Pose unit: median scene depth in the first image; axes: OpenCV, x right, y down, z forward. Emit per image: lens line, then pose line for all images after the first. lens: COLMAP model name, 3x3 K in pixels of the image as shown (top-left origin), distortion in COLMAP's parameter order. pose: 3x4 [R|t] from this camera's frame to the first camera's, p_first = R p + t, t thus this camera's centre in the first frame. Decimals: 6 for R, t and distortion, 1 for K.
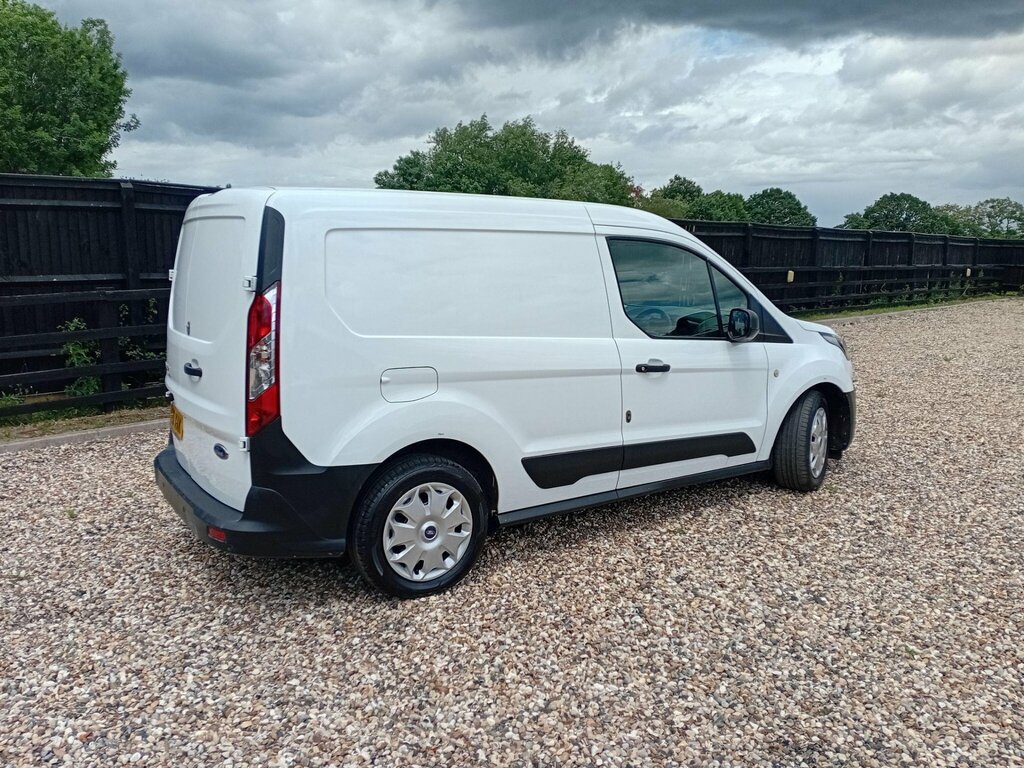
lens RADIAL K [[788.8, 0, 497.7], [0, 788.8, 396.4], [0, 0, 1]] dist [0.047941, -0.068871]
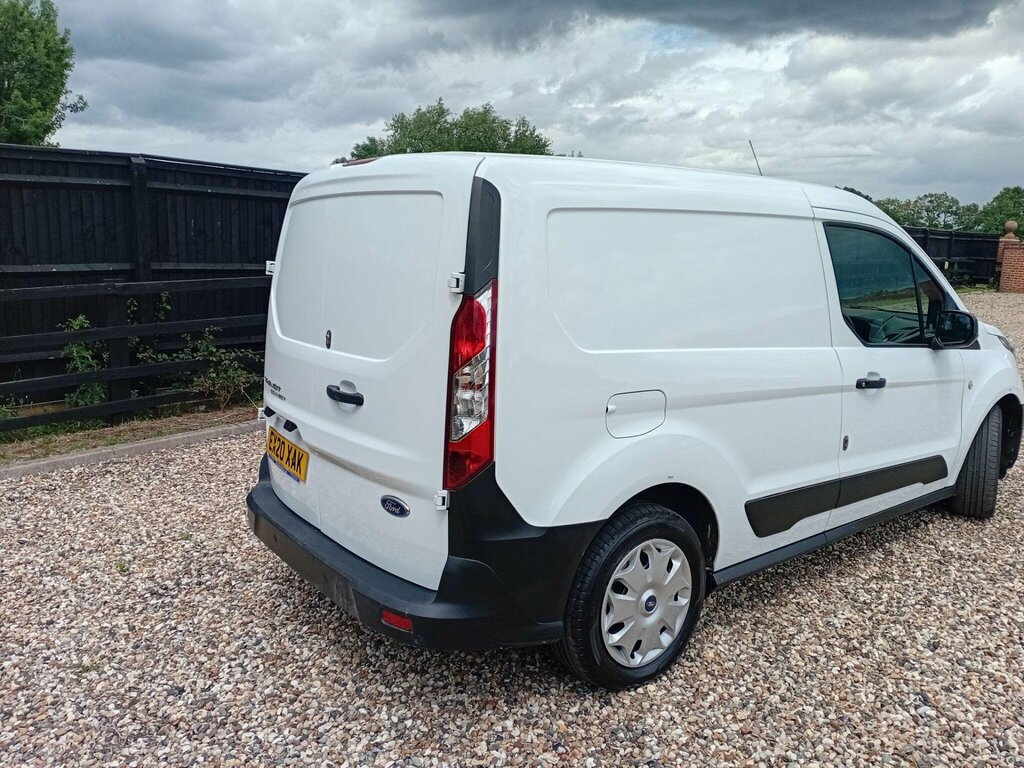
lens RADIAL K [[793.4, 0, 512.0], [0, 793.4, 384.0], [0, 0, 1]] dist [0.038508, -0.046831]
pose [[0.997264, -0.005432, 0.073725, -0.232836], [0.005676, 0.999979, -0.003108, -0.034023], [-0.073706, 0.003518, 0.997274, 0.196603]]
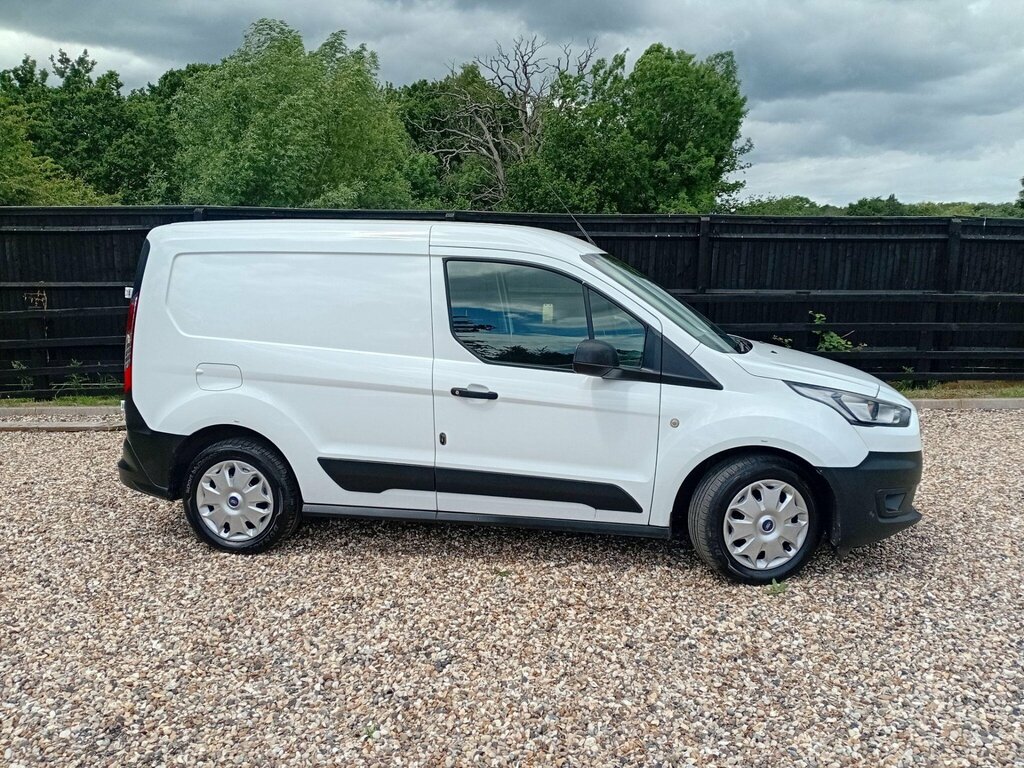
lens RADIAL K [[793.4, 0, 512.0], [0, 793.4, 384.0], [0, 0, 1]] dist [0.038508, -0.046831]
pose [[0.735561, 0.105482, -0.669196, 0.861092], [-0.126693, 0.991795, 0.017075, -0.068492], [0.665507, 0.072223, 0.742889, 0.305869]]
